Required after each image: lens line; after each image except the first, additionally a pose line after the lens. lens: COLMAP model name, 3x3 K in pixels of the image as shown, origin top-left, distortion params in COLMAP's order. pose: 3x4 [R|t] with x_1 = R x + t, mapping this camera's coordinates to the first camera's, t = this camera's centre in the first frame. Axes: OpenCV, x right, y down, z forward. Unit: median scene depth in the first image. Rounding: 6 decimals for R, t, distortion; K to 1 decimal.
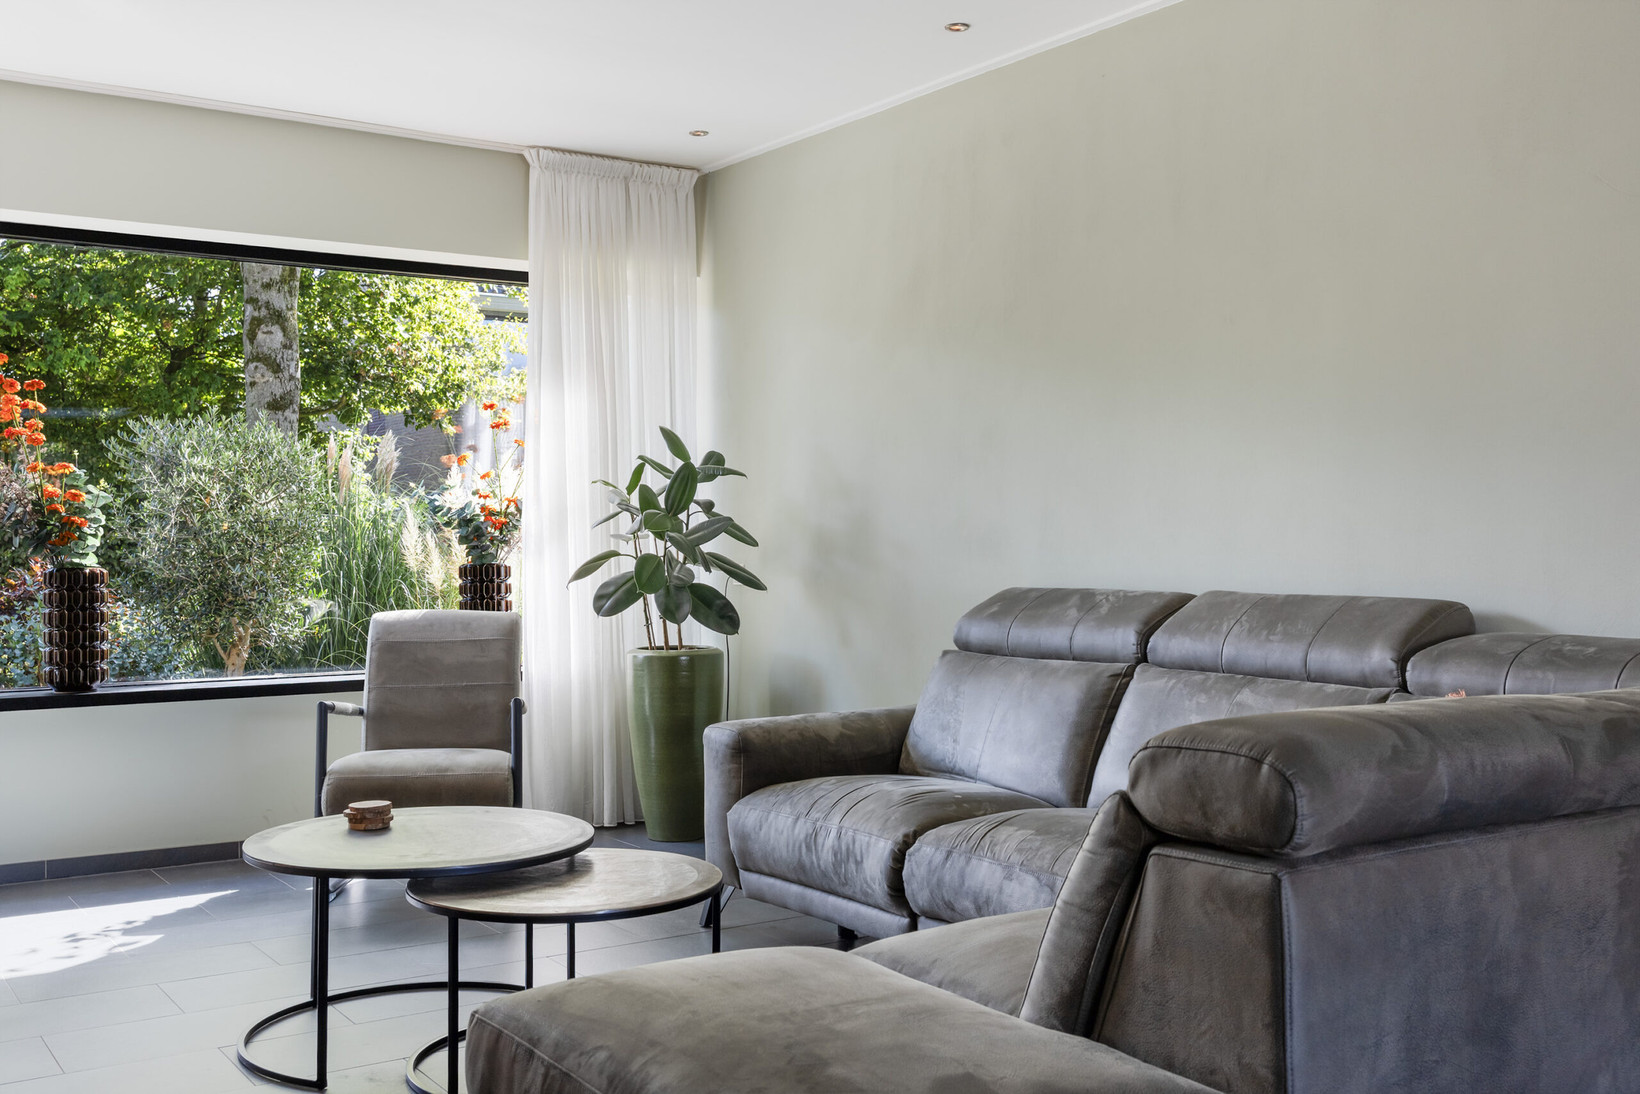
lens RADIAL K [[1620.5, 0, 817.6], [0, 1620.5, 521.9], [0, 0, 1]] dist [-0.006052, 0.003567]
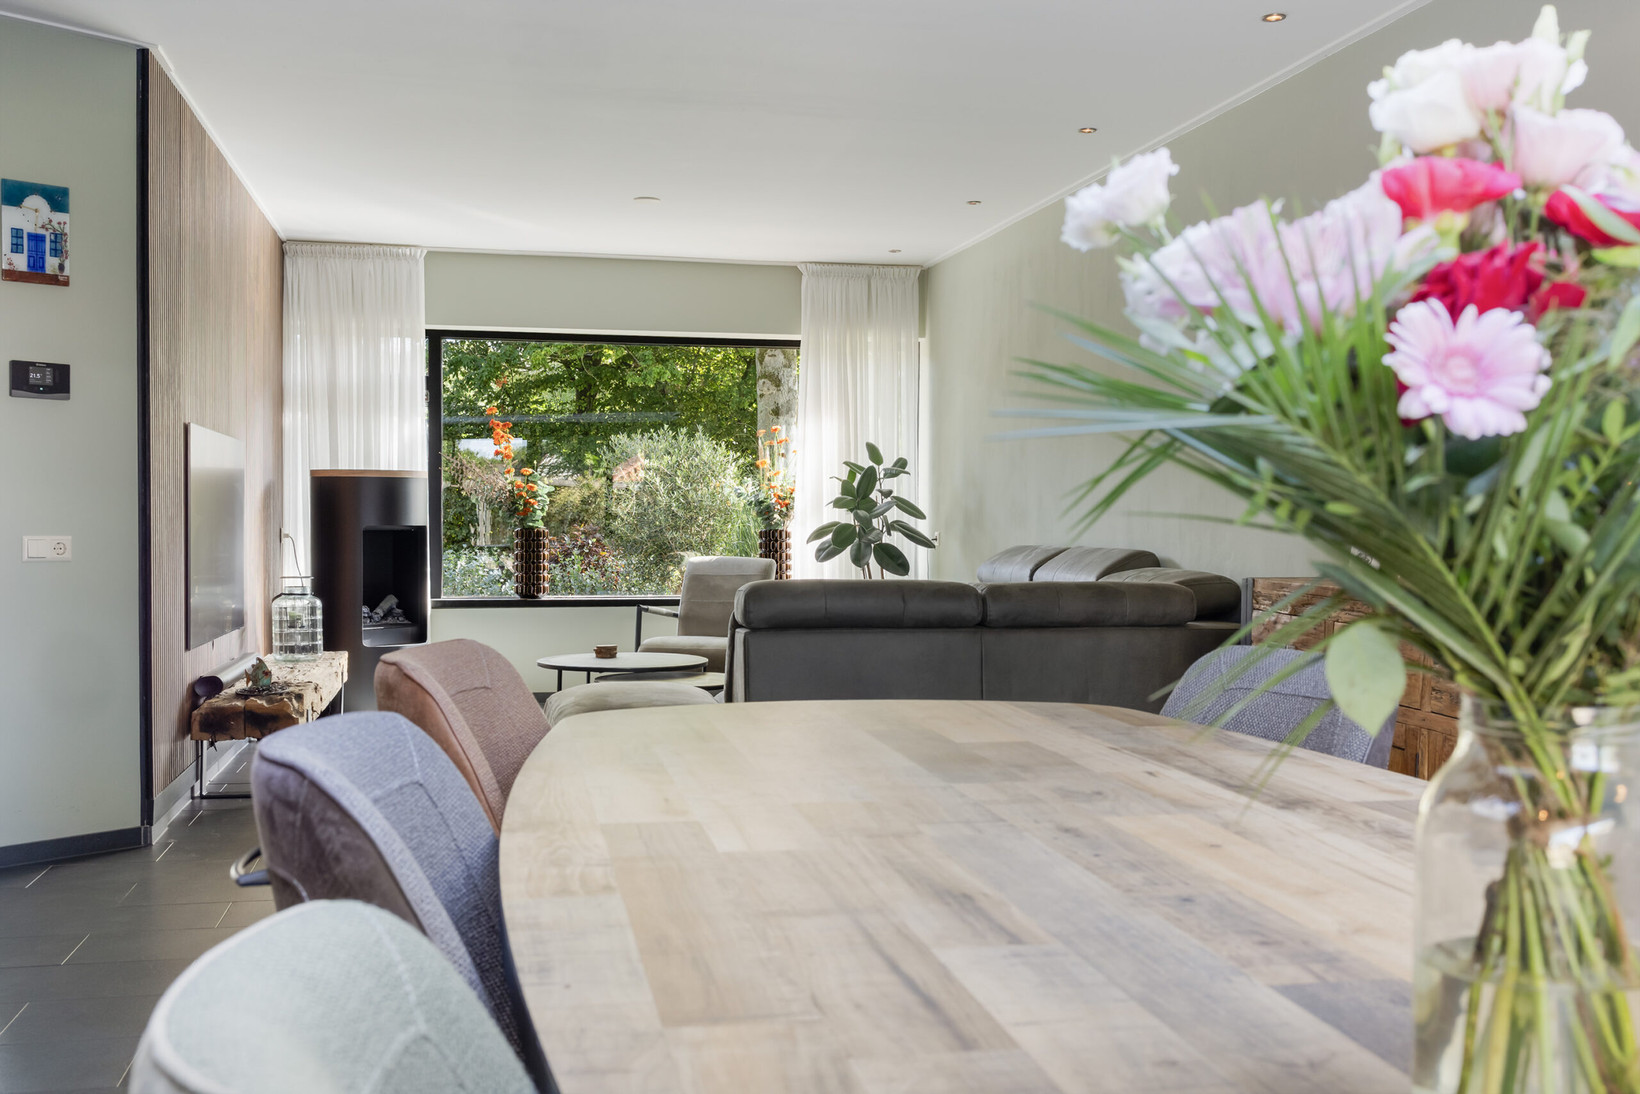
lens RADIAL K [[1620.5, 0, 817.6], [0, 1620.5, 521.9], [0, 0, 1]] dist [-0.006052, 0.003567]
pose [[0.927731, 0.008070, -0.373162, 0.439162], [-0.003655, 0.999915, 0.012536, -0.001525], [0.373231, -0.010266, 0.927681, -0.463119]]
